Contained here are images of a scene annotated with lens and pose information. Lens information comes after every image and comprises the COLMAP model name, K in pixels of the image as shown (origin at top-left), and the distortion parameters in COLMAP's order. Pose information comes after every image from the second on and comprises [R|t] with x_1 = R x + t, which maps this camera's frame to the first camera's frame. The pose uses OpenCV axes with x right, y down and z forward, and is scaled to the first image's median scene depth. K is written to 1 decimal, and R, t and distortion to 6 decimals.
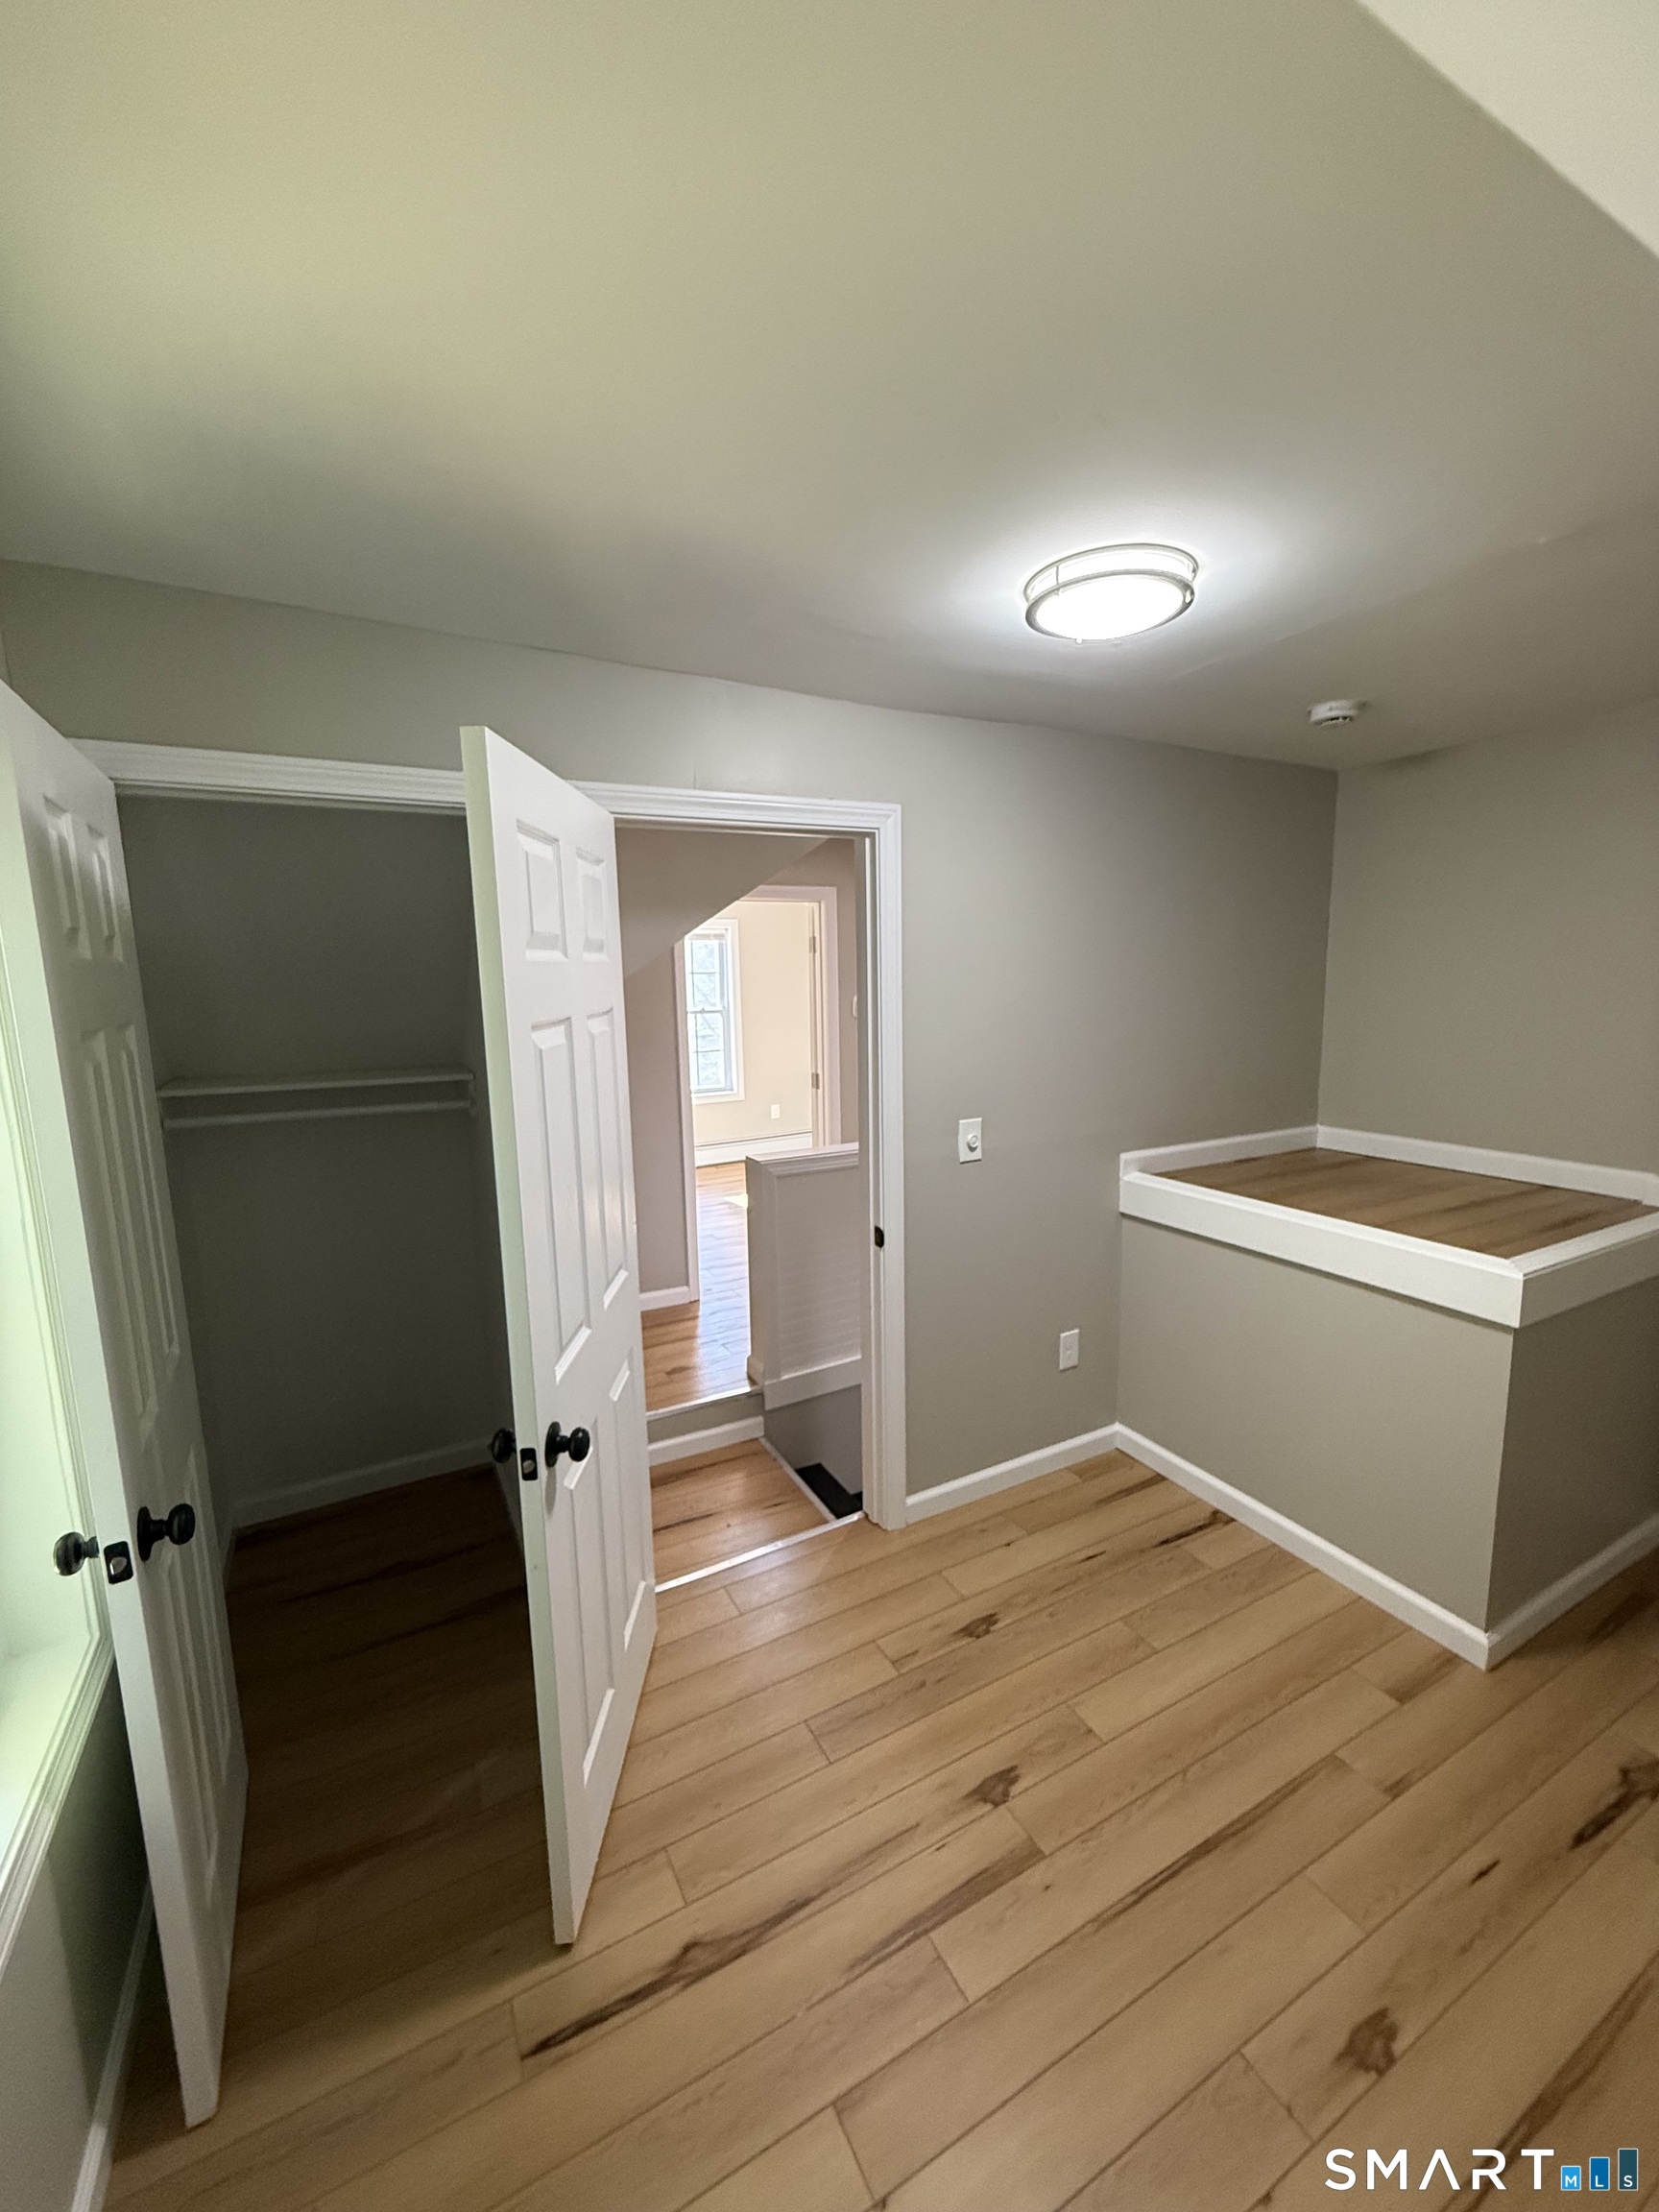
lens RADIAL K [[889.3, 0, 831.4], [0, 889.3, 1121.4], [0, 0, 1]] dist [0.005349, -0.000358]
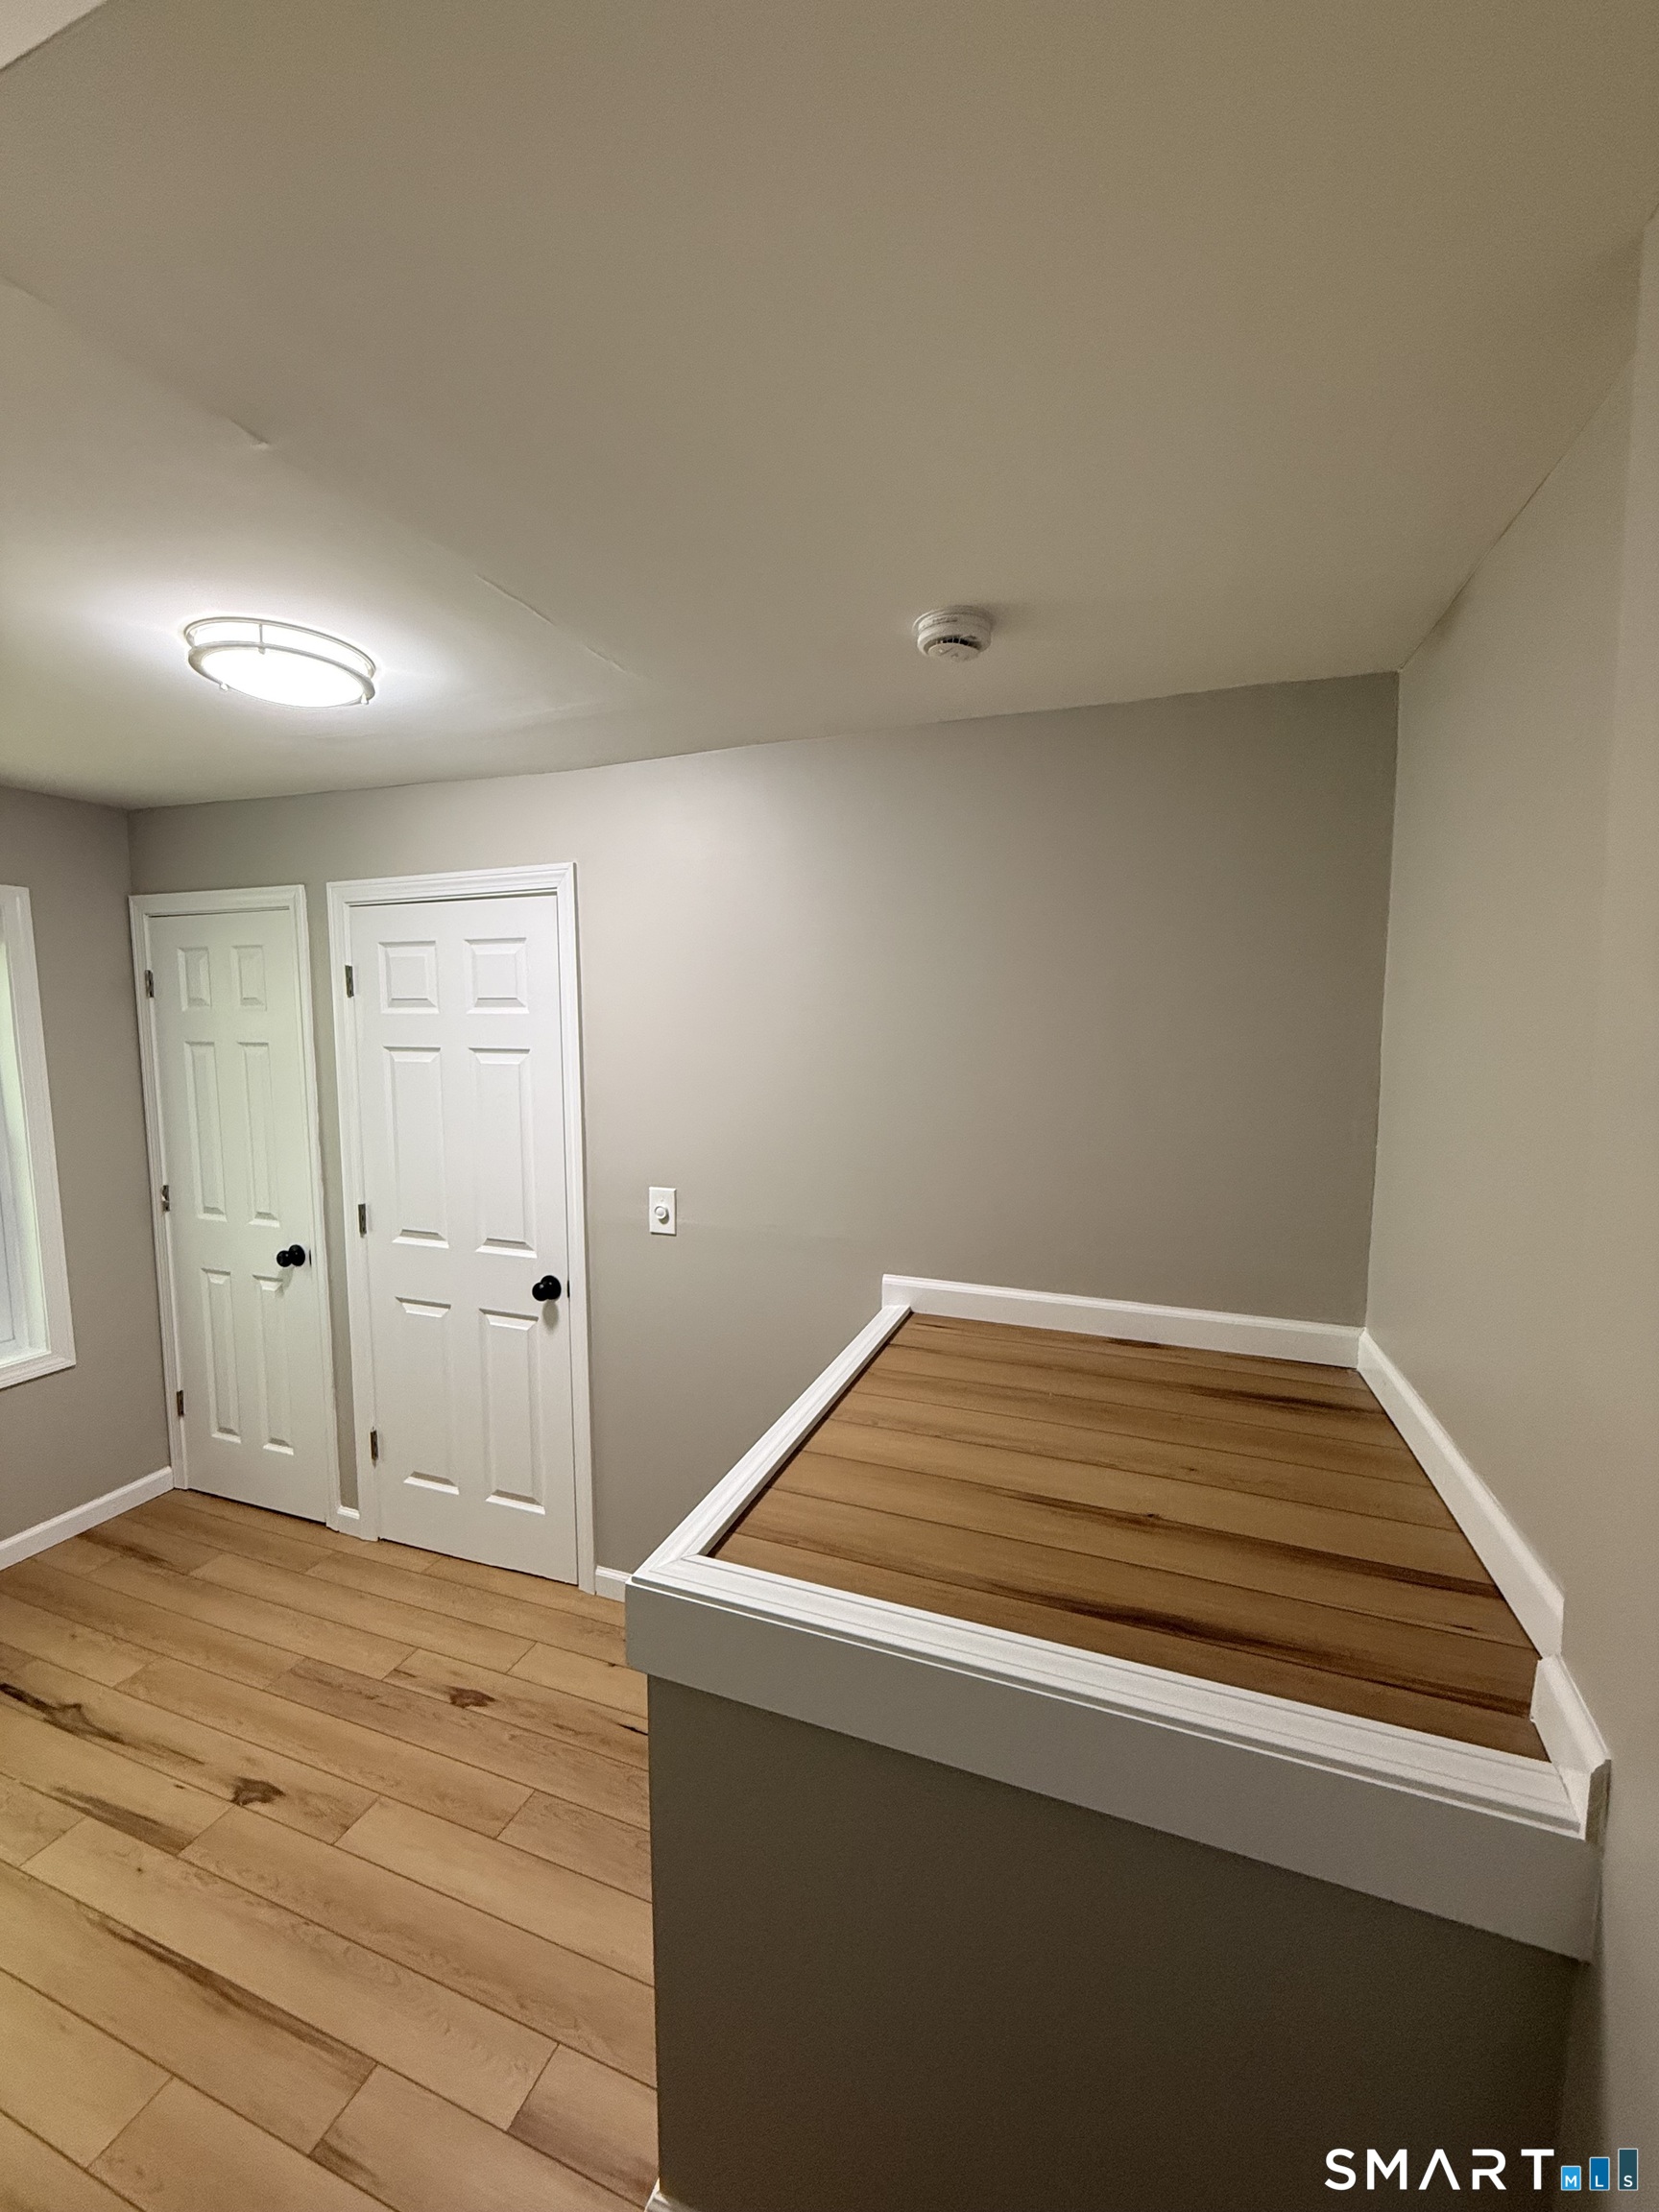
lens RADIAL K [[889.3, 0, 835.1], [0, 889.3, 1115.4], [0, 0, 1]] dist [0.005349, -0.000358]
pose [[0.652783, 0.099896, -0.750930, 1.318300], [-0.139926, 0.990111, 0.010076, -0.152846], [0.744510, 0.098497, 0.660305, 0.715674]]
